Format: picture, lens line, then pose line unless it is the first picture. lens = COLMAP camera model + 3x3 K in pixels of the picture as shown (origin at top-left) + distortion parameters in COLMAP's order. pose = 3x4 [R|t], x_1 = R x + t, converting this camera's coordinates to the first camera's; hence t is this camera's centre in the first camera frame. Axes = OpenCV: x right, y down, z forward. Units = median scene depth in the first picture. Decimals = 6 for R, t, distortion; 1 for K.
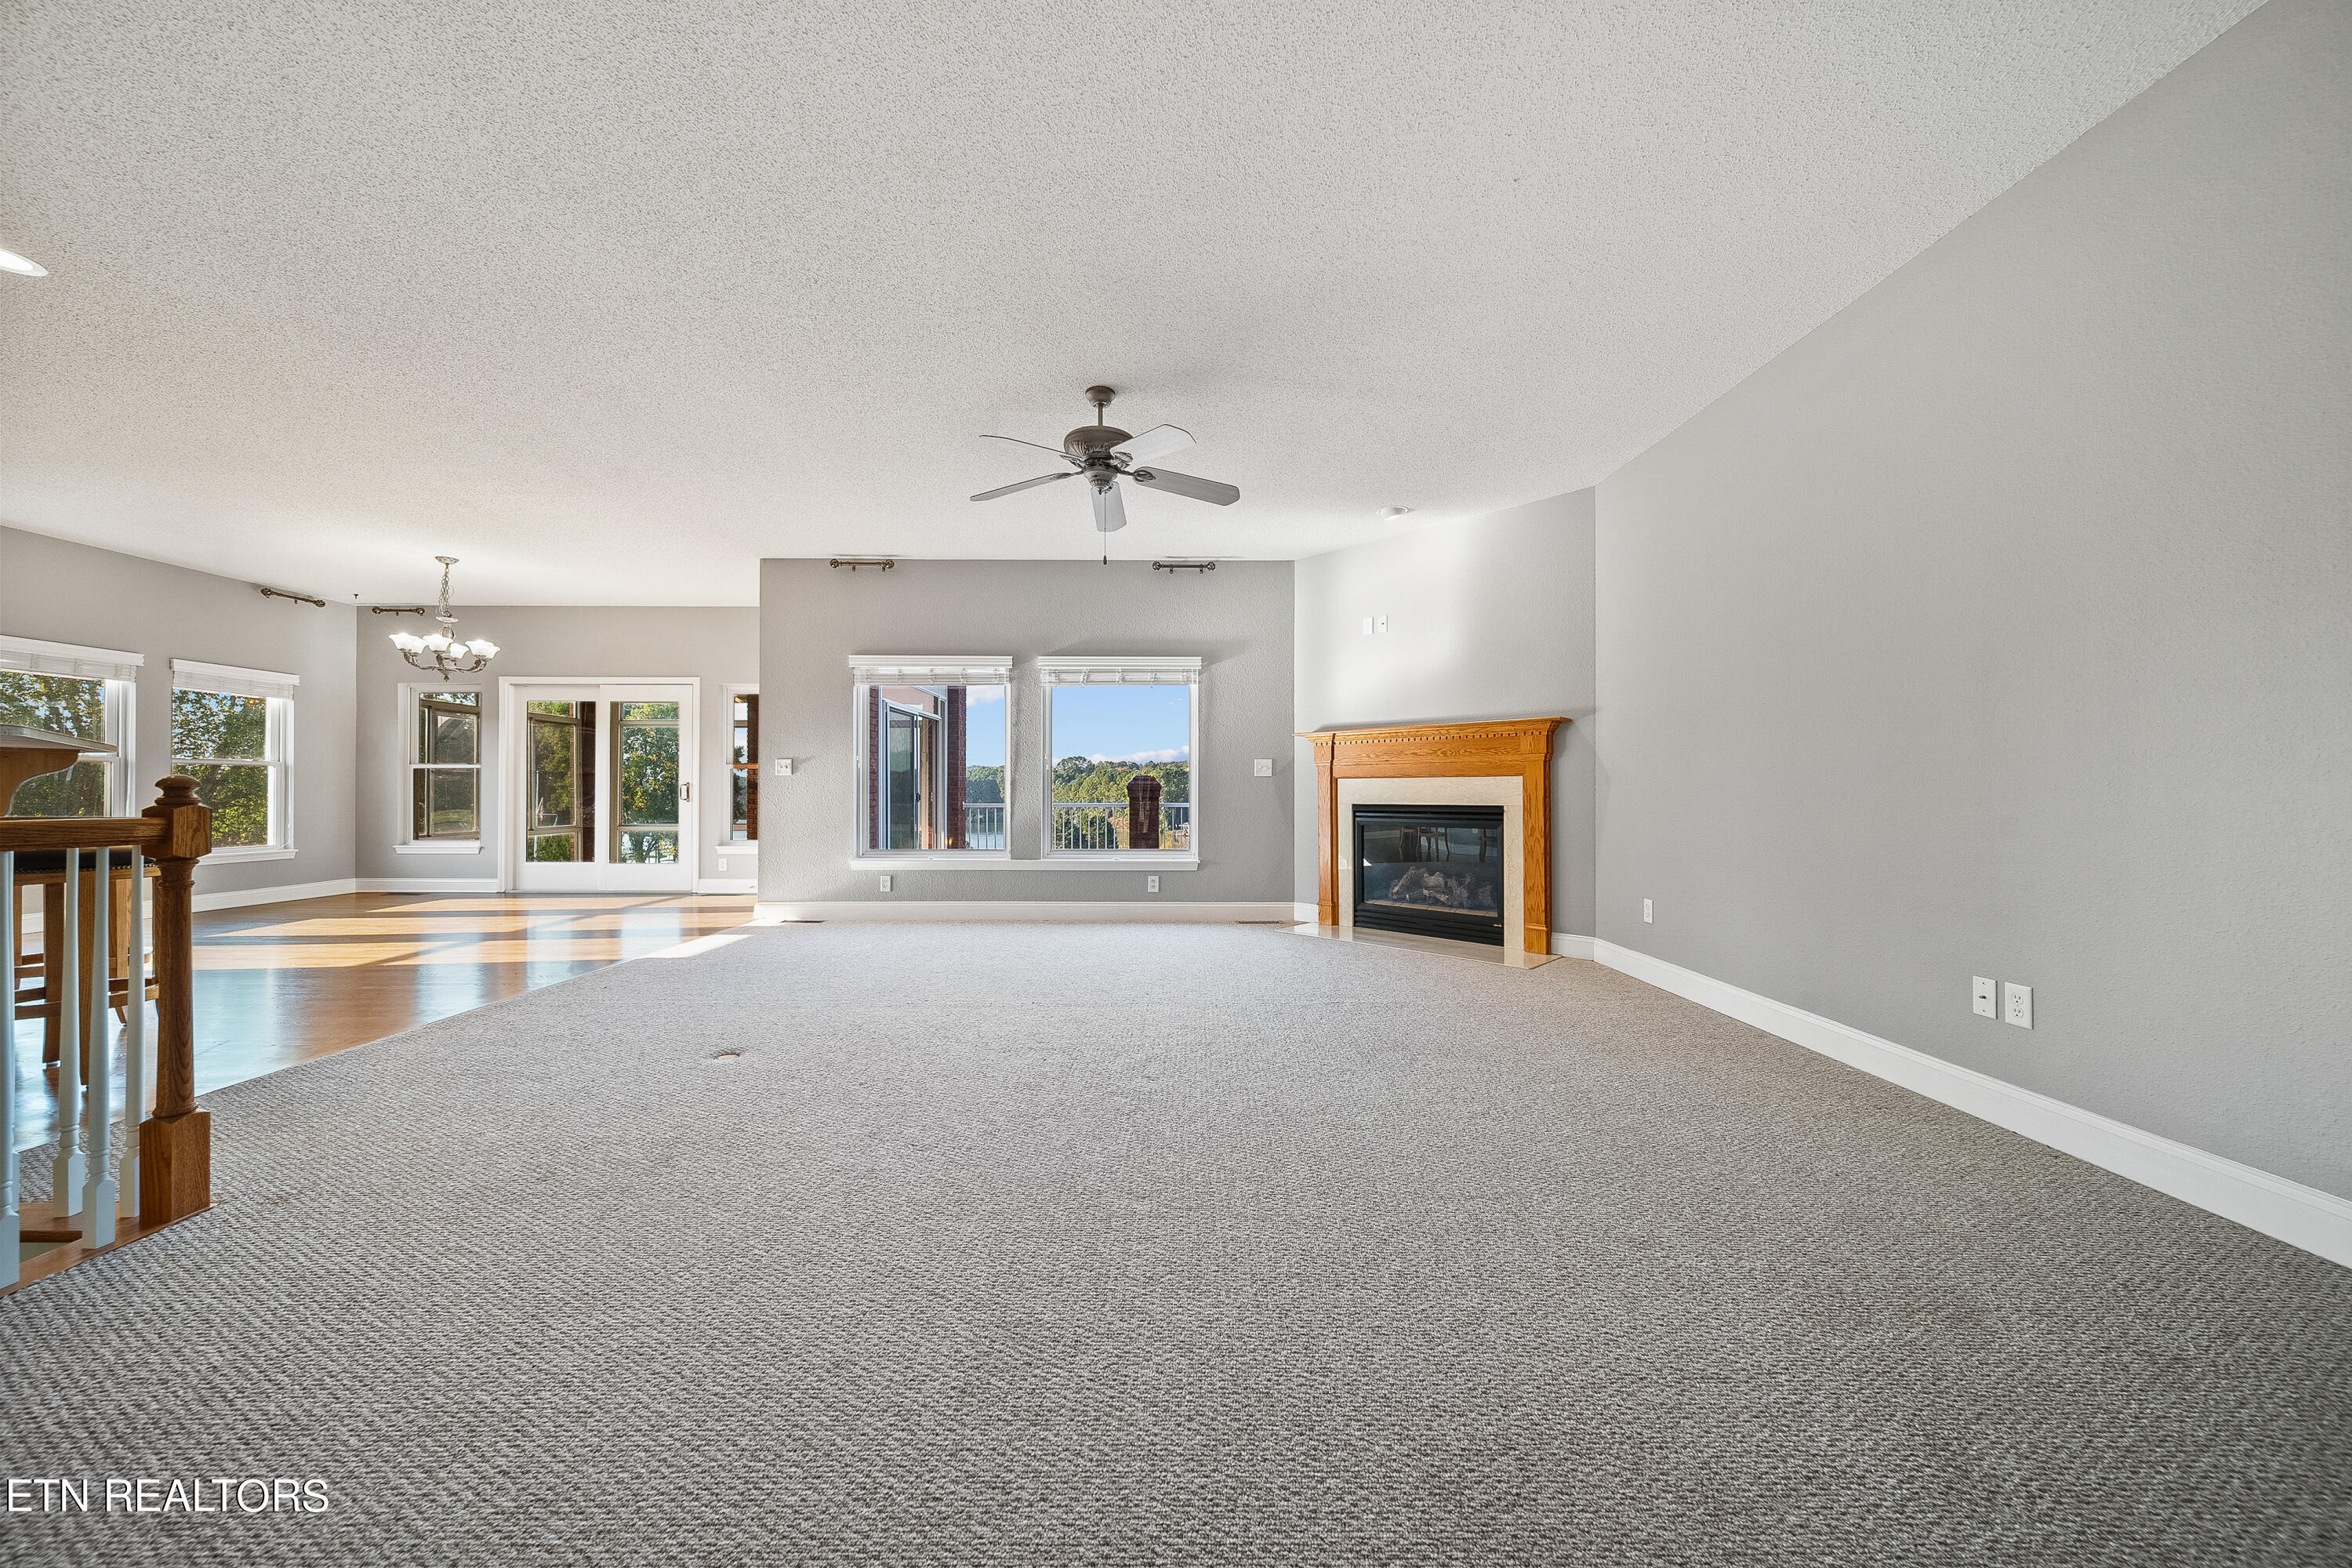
lens RADIAL K [[828.0, 0, 1162.8], [0, 828.0, 790.3], [0, 0, 1]] dist [0.002859, -0.002143]
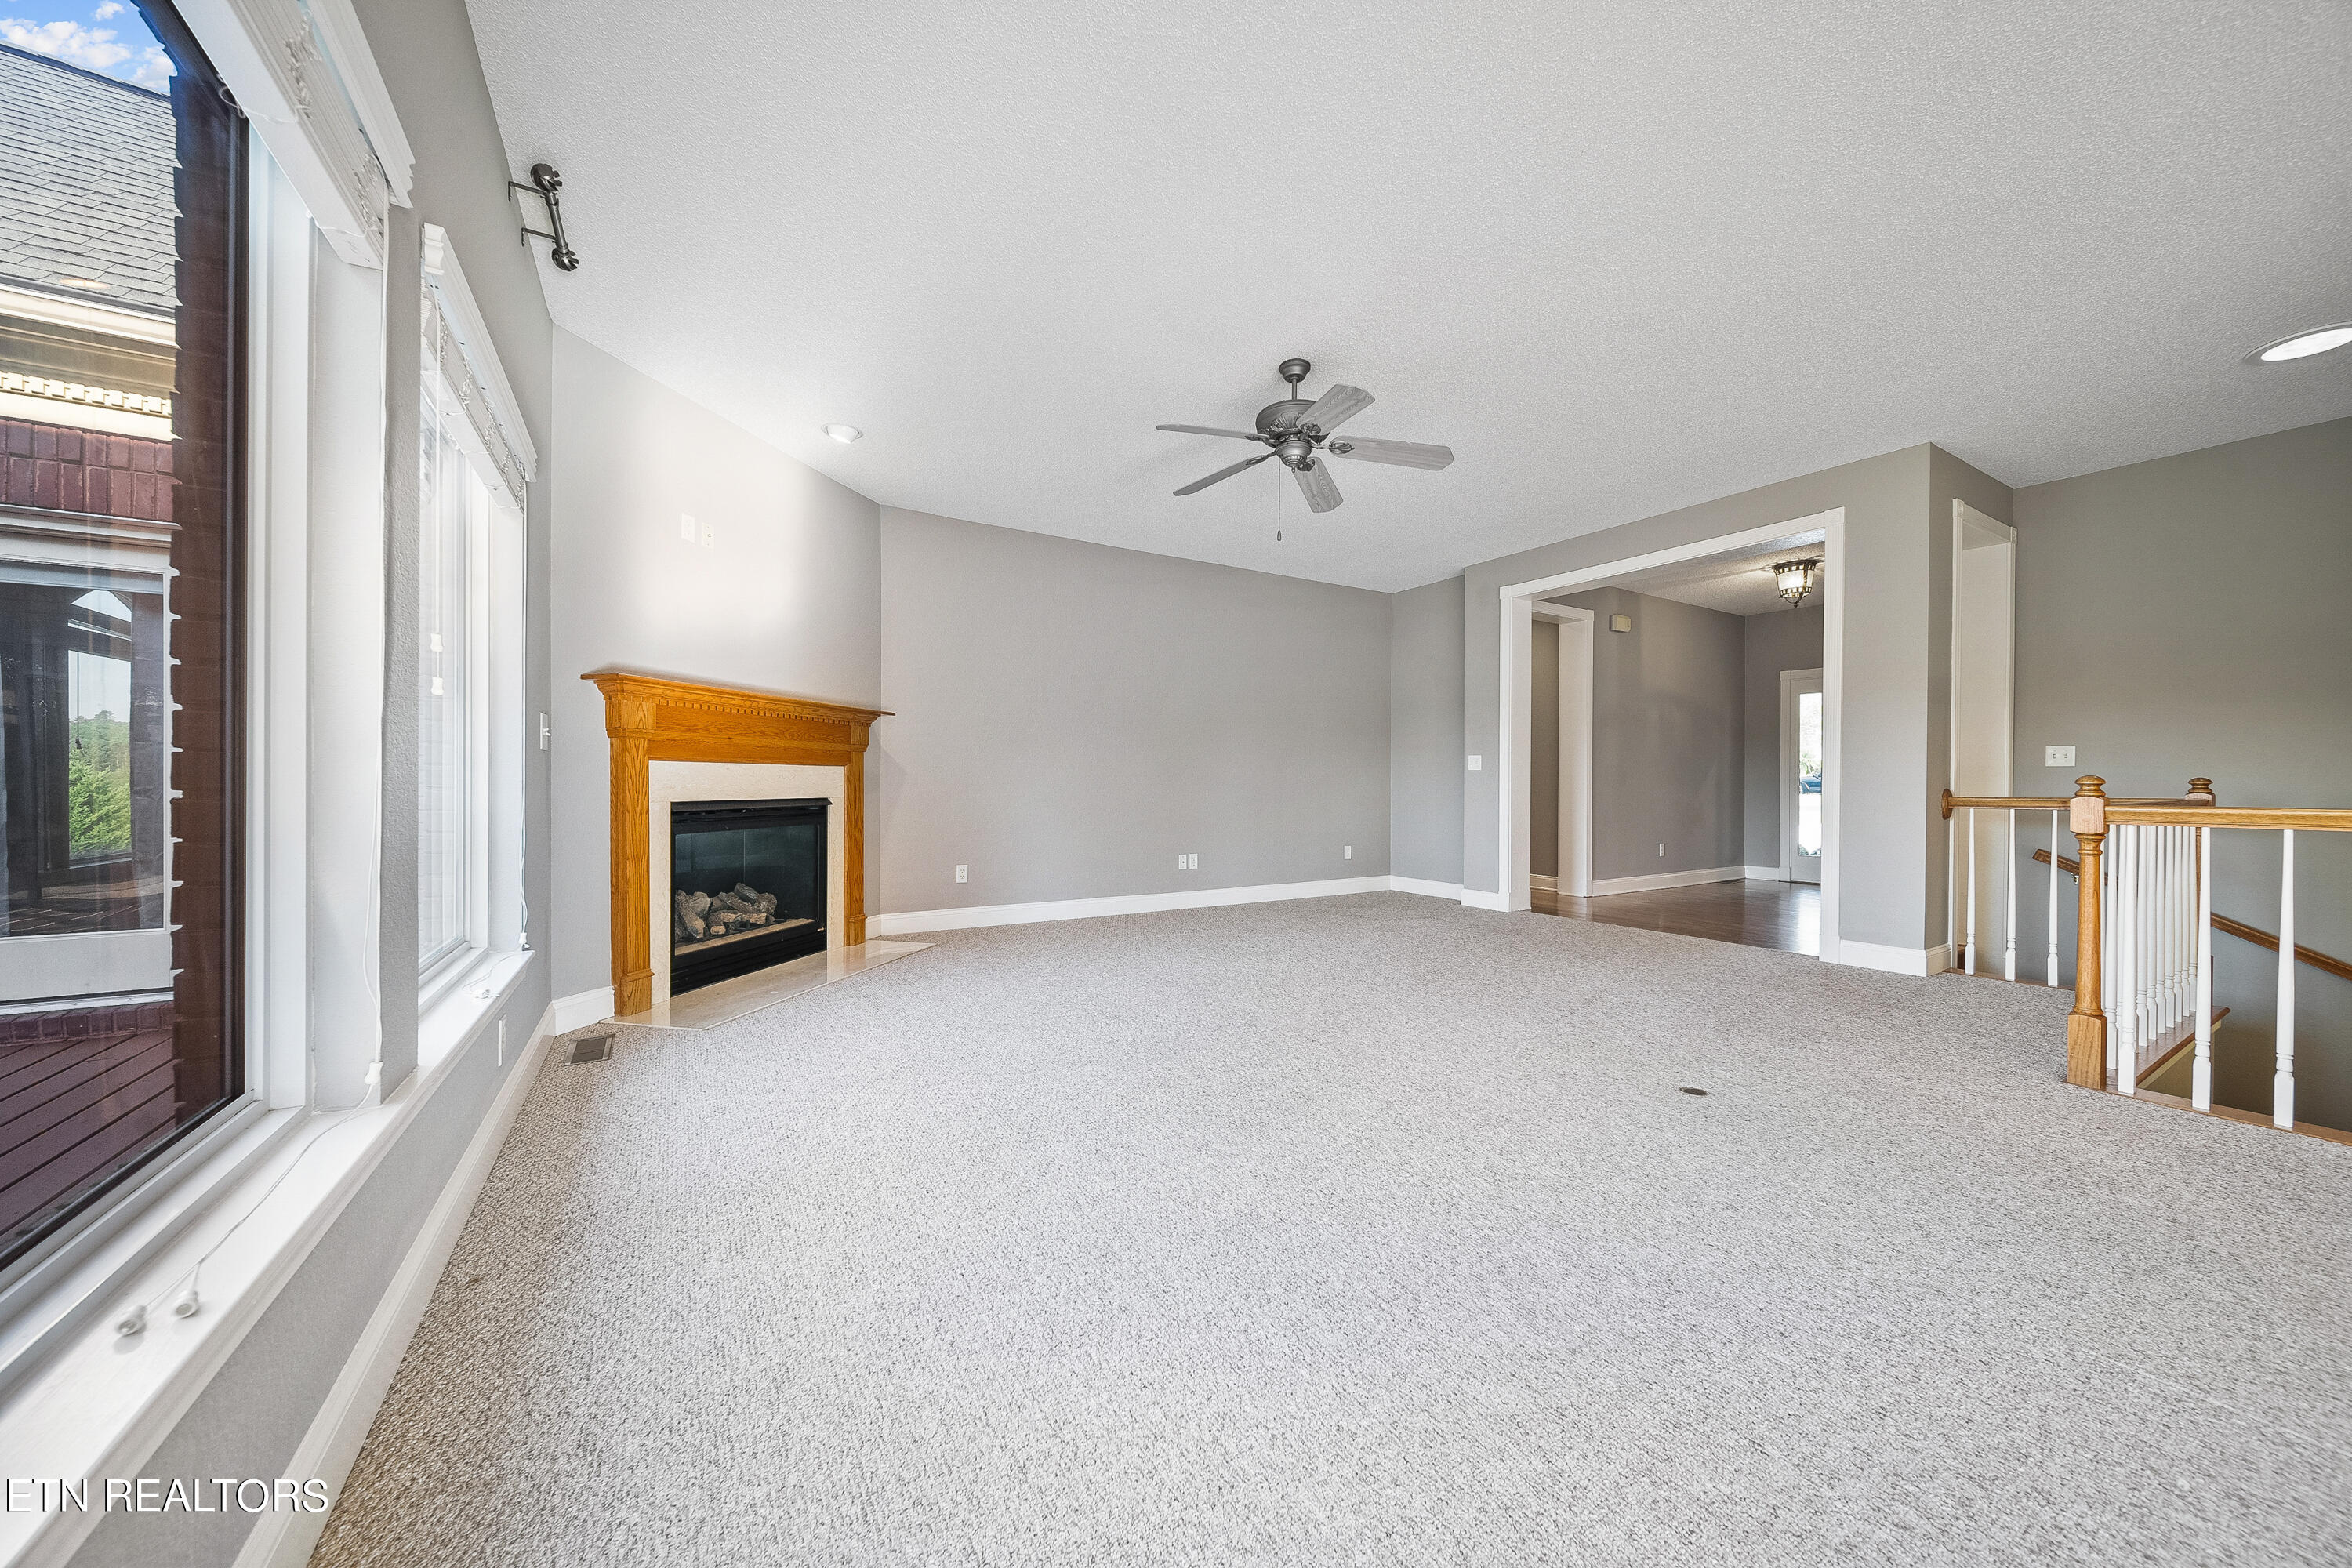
lens RADIAL K [[828.0, 0, 1171.1], [0, 828.0, 789.5], [0, 0, 1]] dist [0.002859, -0.002143]
pose [[-0.525042, -0.003153, 0.851070, -0.480371], [0.000147, 0.999993, 0.003796, 0.004425], [-0.851076, 0.002118, -0.525038, 0.955180]]
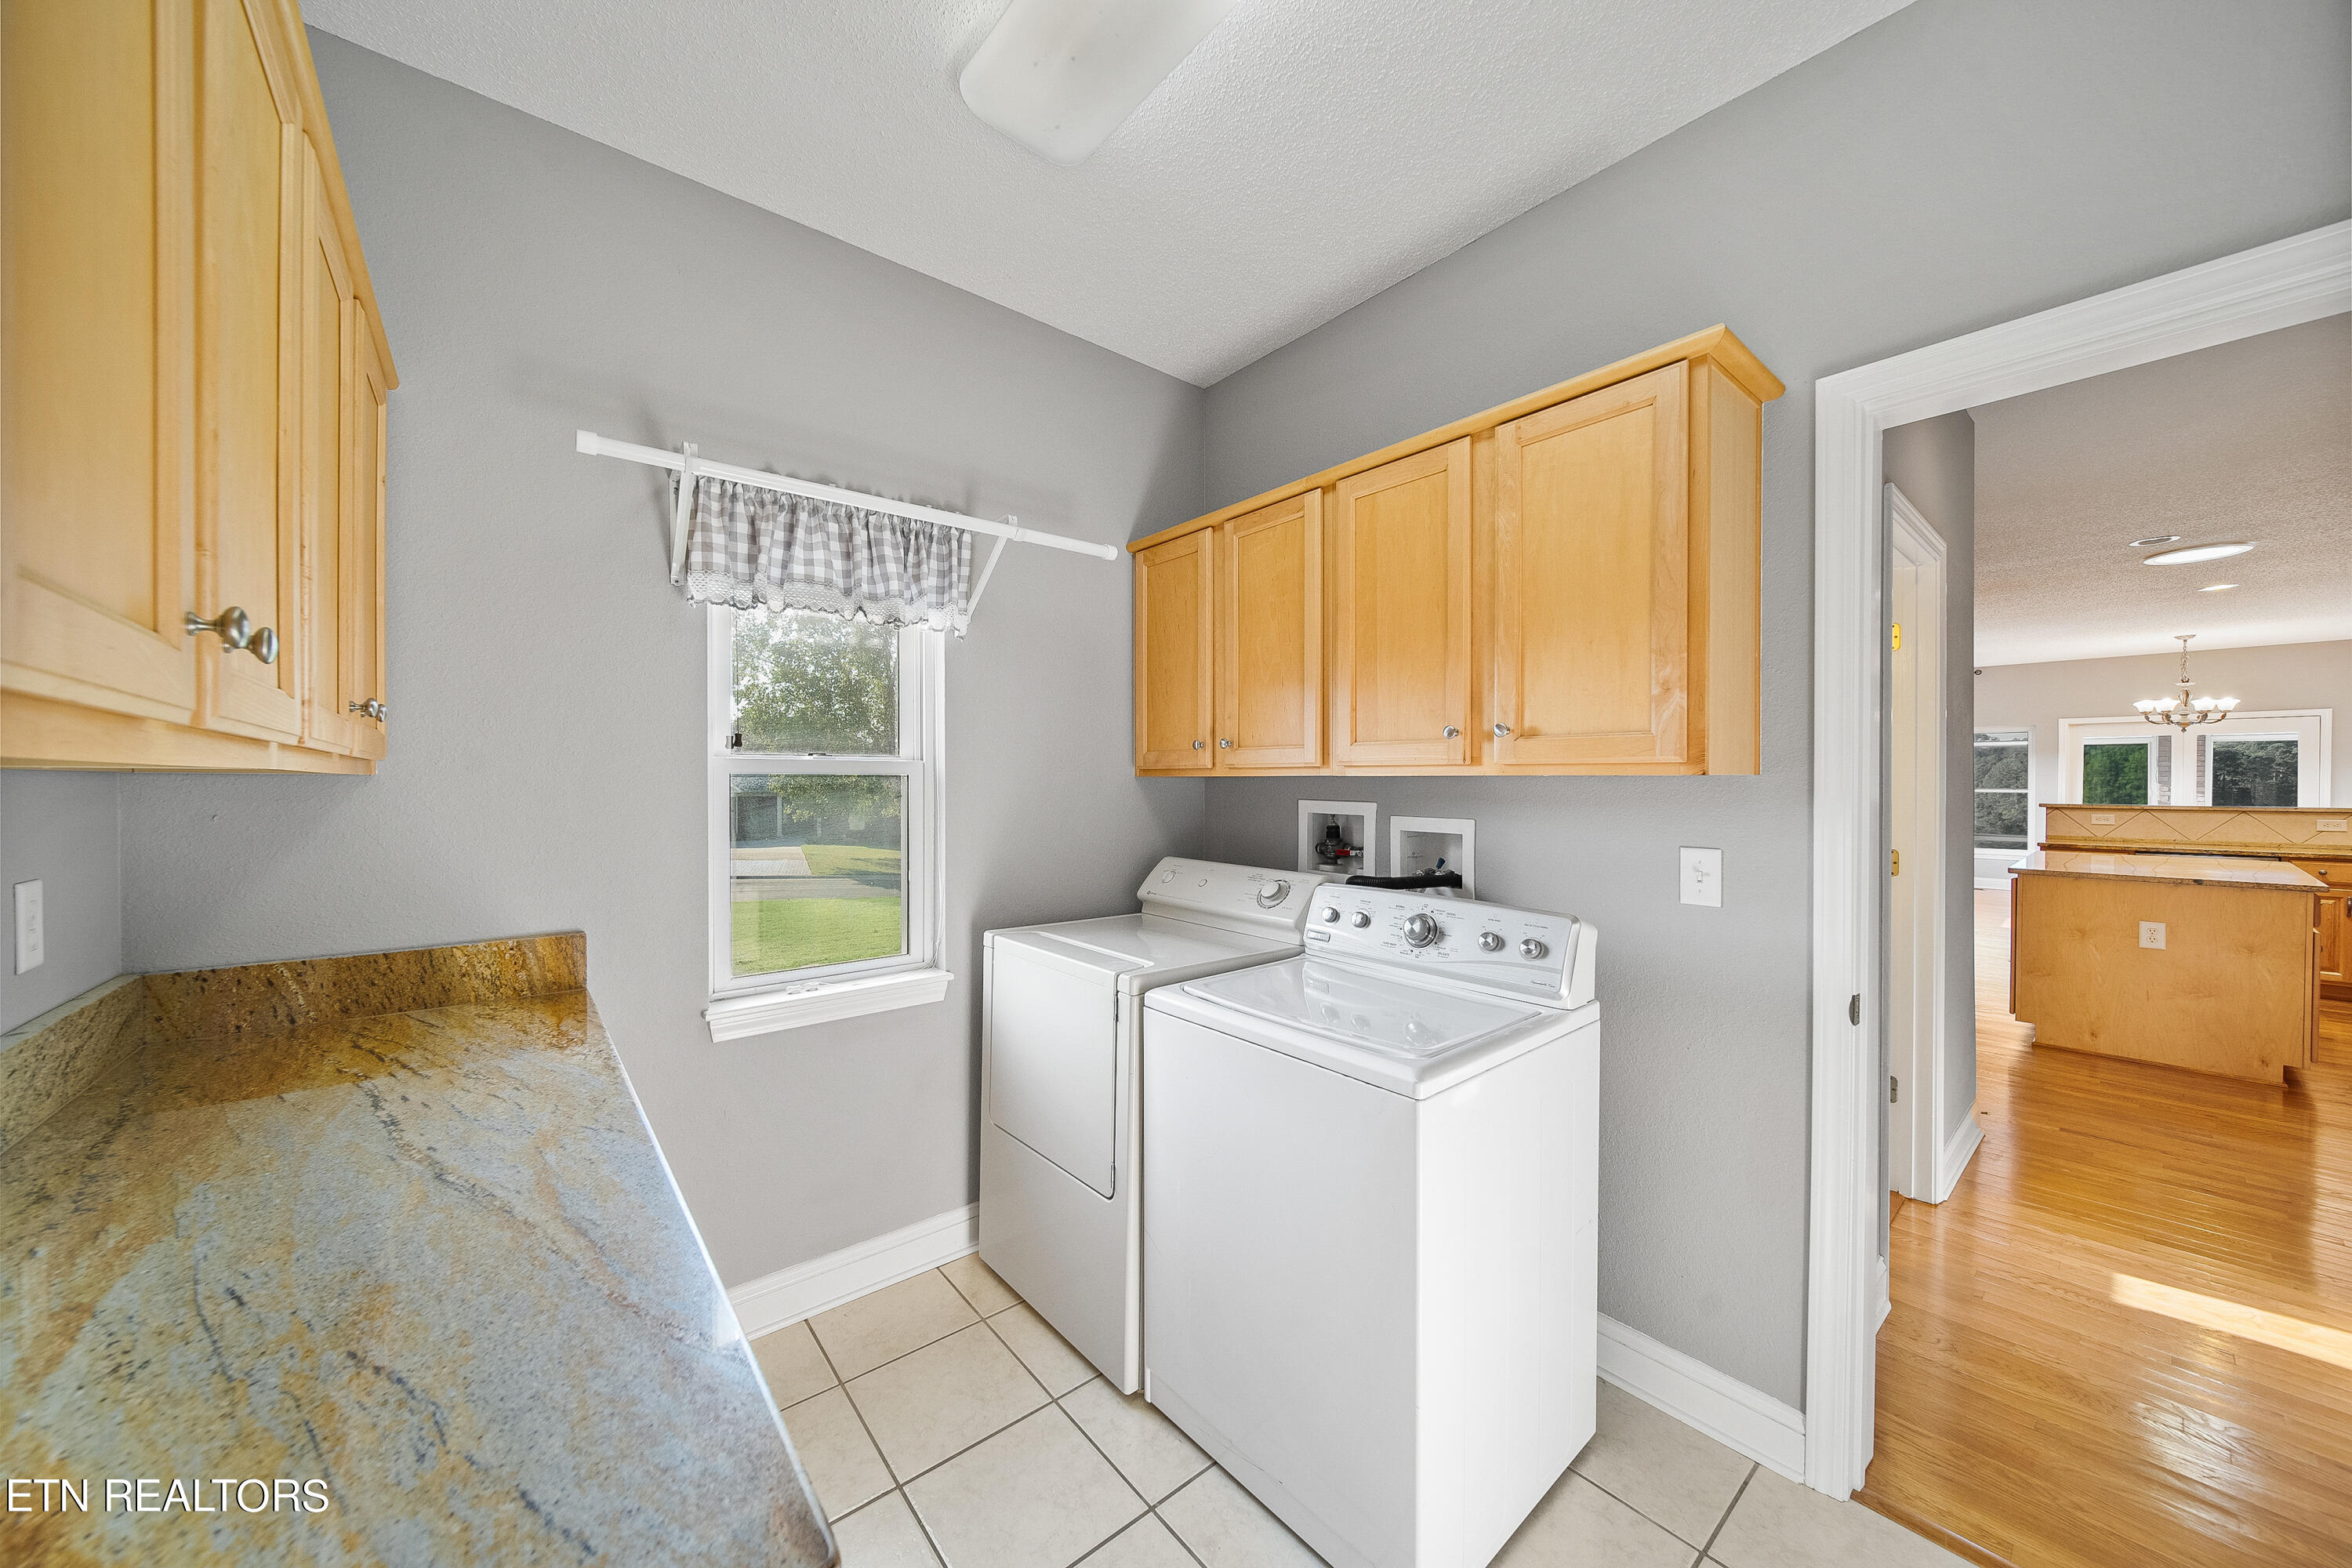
lens RADIAL K [[828.0, 0, 1172.7], [0, 828.0, 787.7], [0, 0, 1]] dist [0.002859, -0.002143]
pose [[0.645353, 0.006461, -0.763858, -0.909721], [0.002889, 0.999936, 0.010899, -0.067623], [0.763879, -0.009240, 0.645293, -1.040439]]
